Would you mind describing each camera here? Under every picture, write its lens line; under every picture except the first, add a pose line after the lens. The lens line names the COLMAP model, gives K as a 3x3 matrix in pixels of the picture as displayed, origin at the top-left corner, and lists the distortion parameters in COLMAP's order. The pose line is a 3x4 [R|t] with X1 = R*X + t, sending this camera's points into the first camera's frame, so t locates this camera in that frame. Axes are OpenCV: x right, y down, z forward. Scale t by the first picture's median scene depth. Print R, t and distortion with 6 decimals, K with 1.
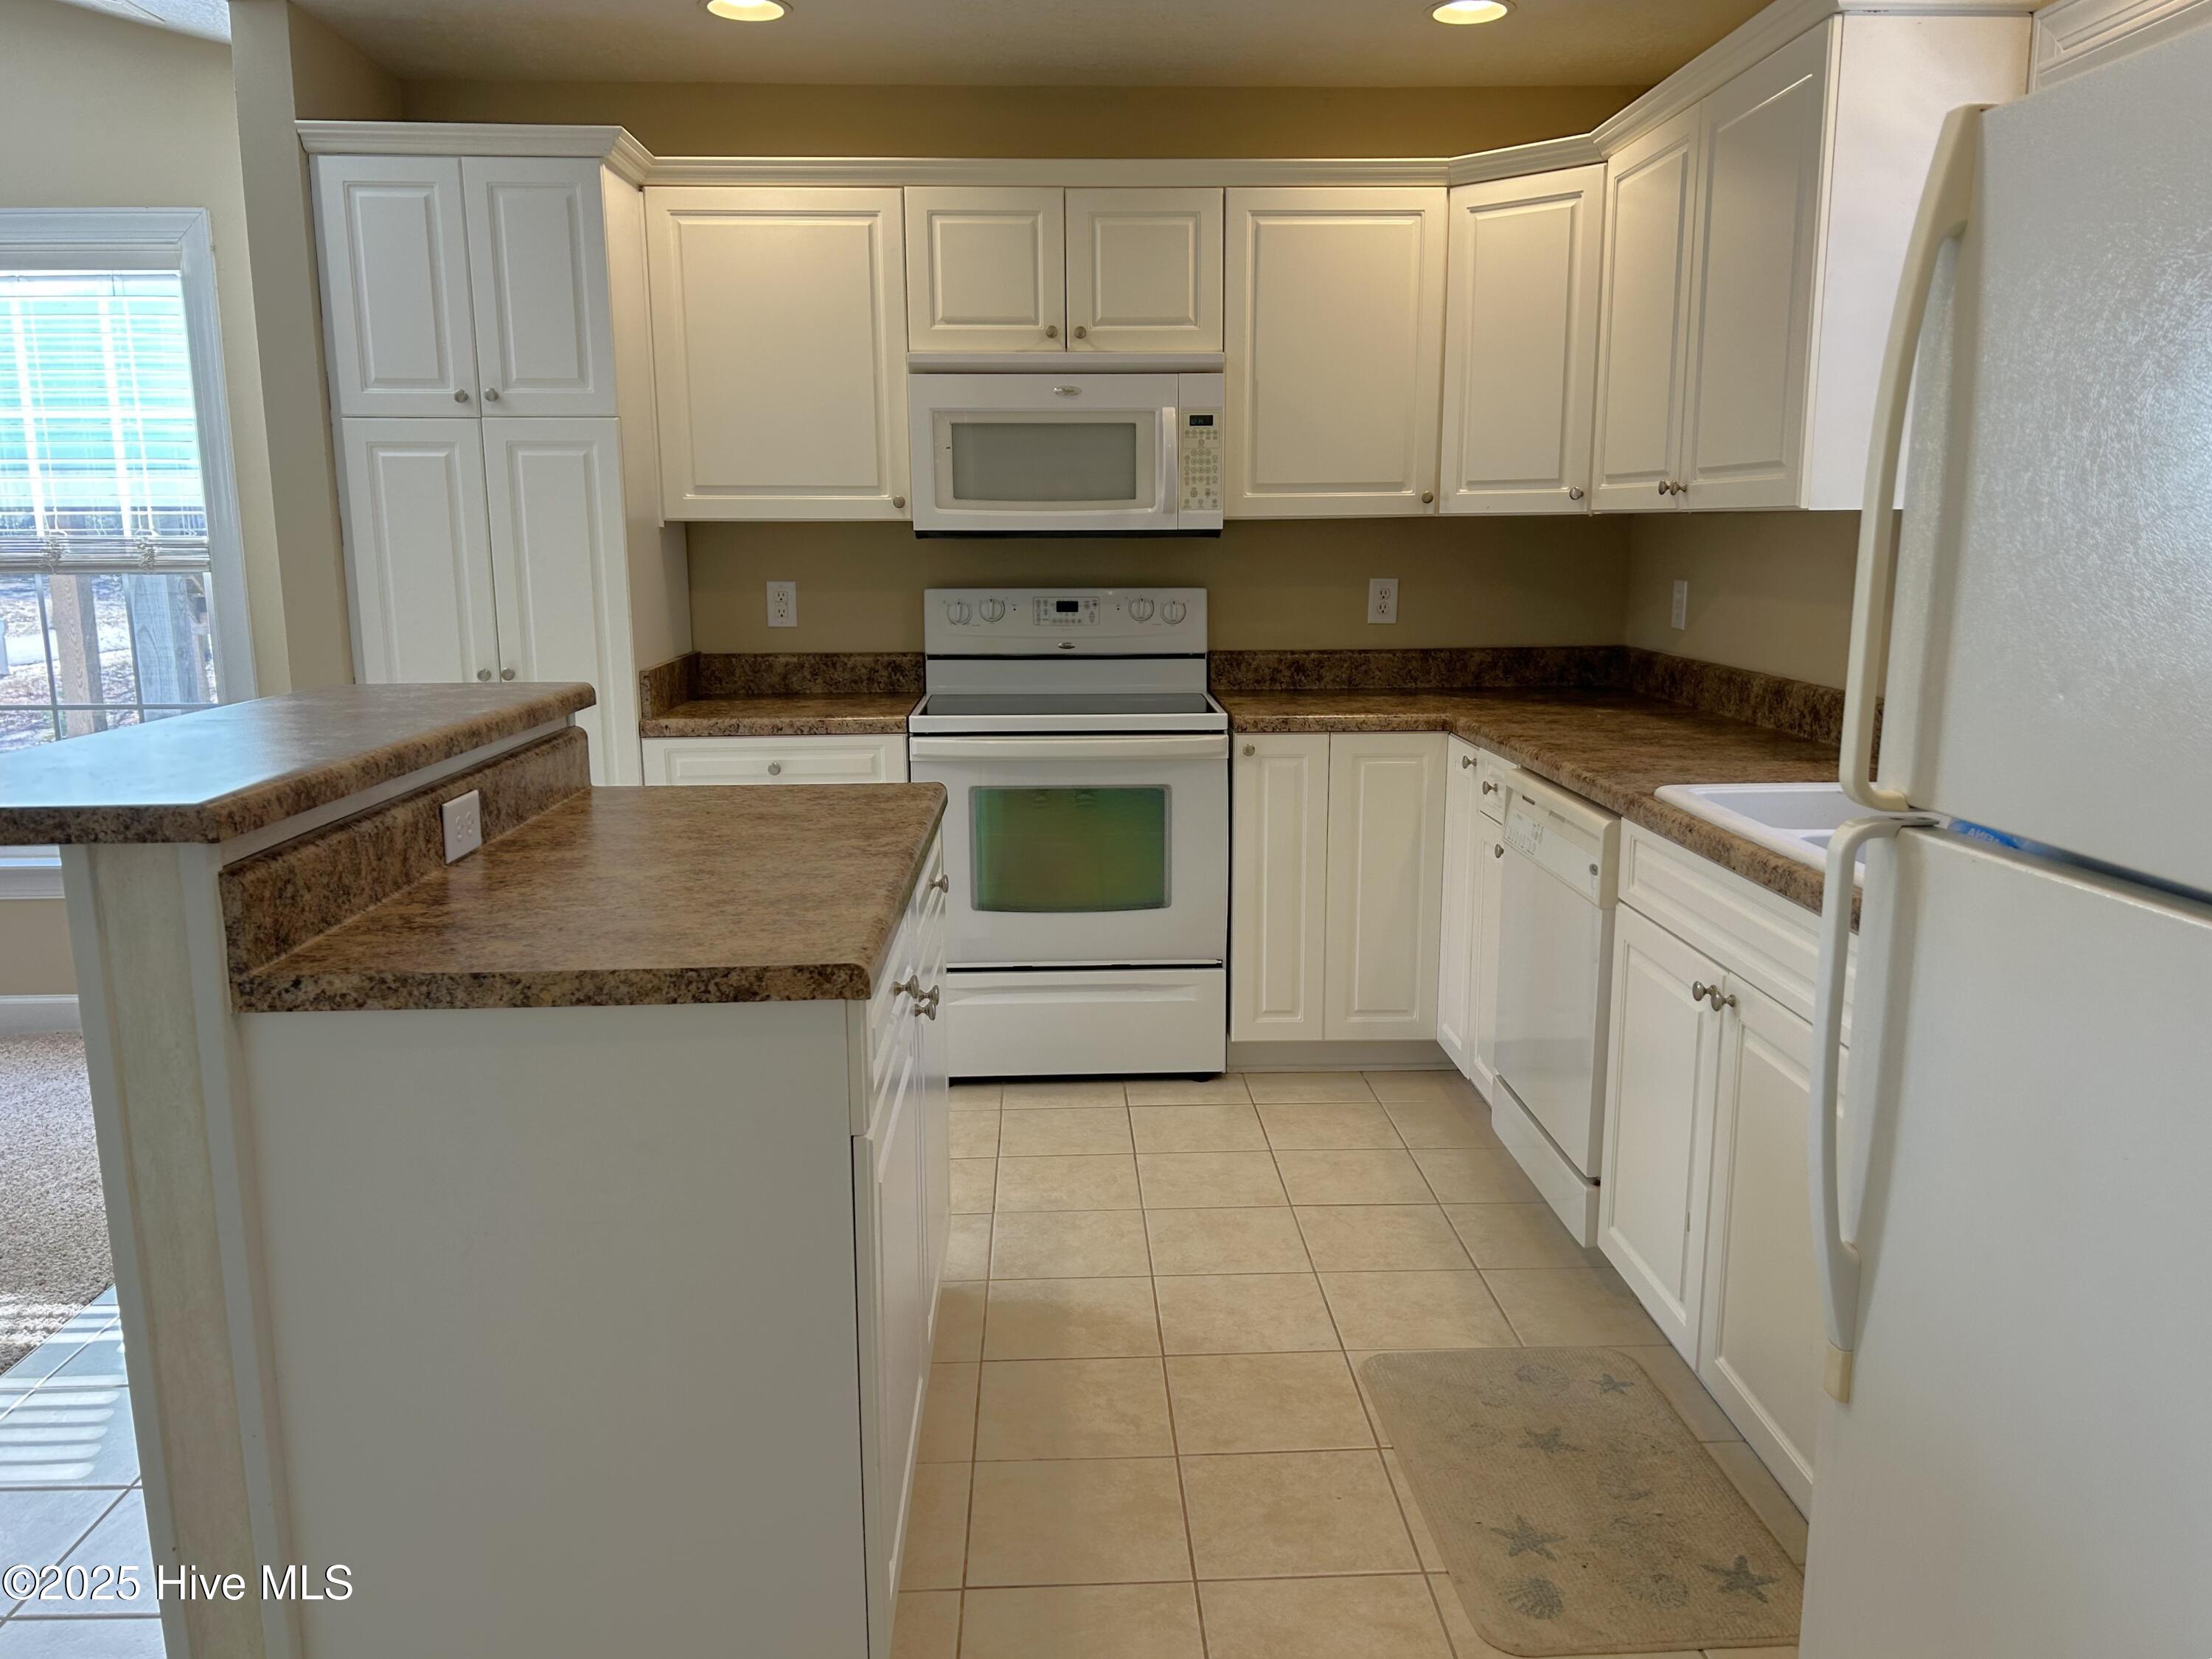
lens RADIAL K [[1695.7, 0, 1111.6], [0, 1695.7, 847.5], [0, 0, 1]] dist [0.050343, -0.070994]
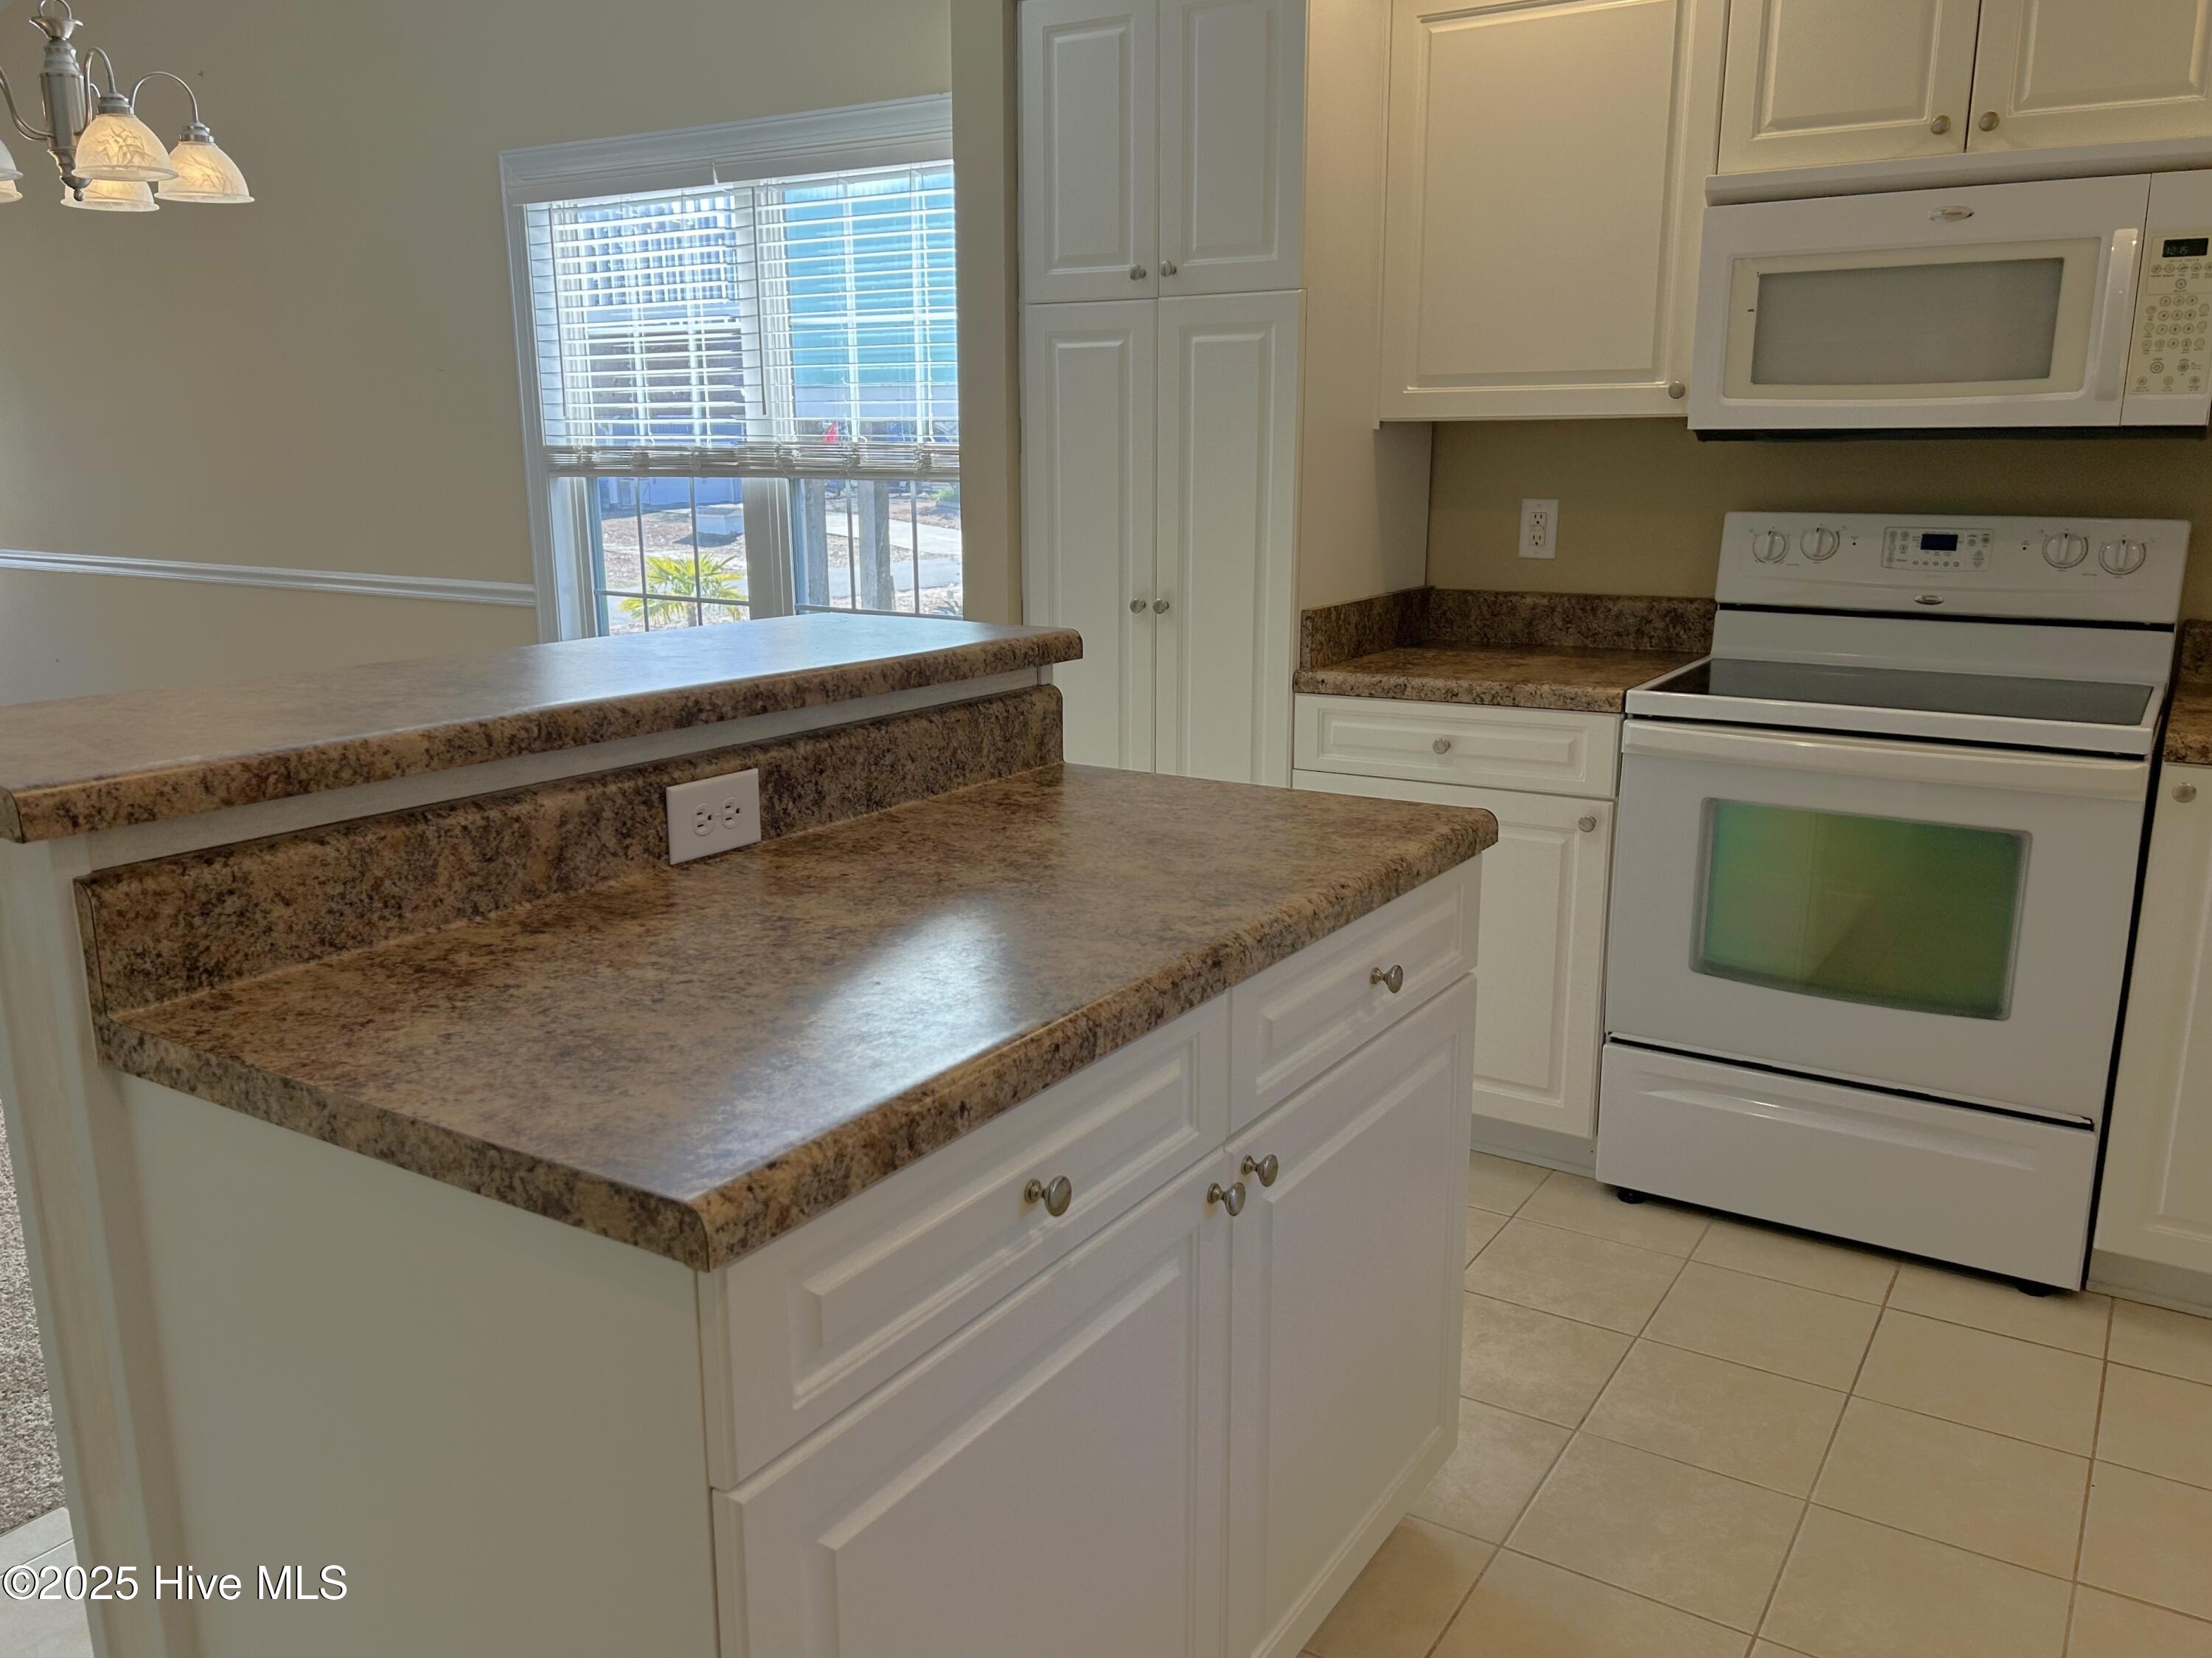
lens RADIAL K [[1695.5, 0, 1117.4], [0, 1695.5, 827.9], [0, 0, 1]] dist [0.050343, -0.070994]
pose [[0.815462, 0.128714, -0.564318, 0.114072], [-0.106795, 0.991680, 0.071868, -0.047085], [0.568873, 0.001660, 0.822424, 0.277579]]
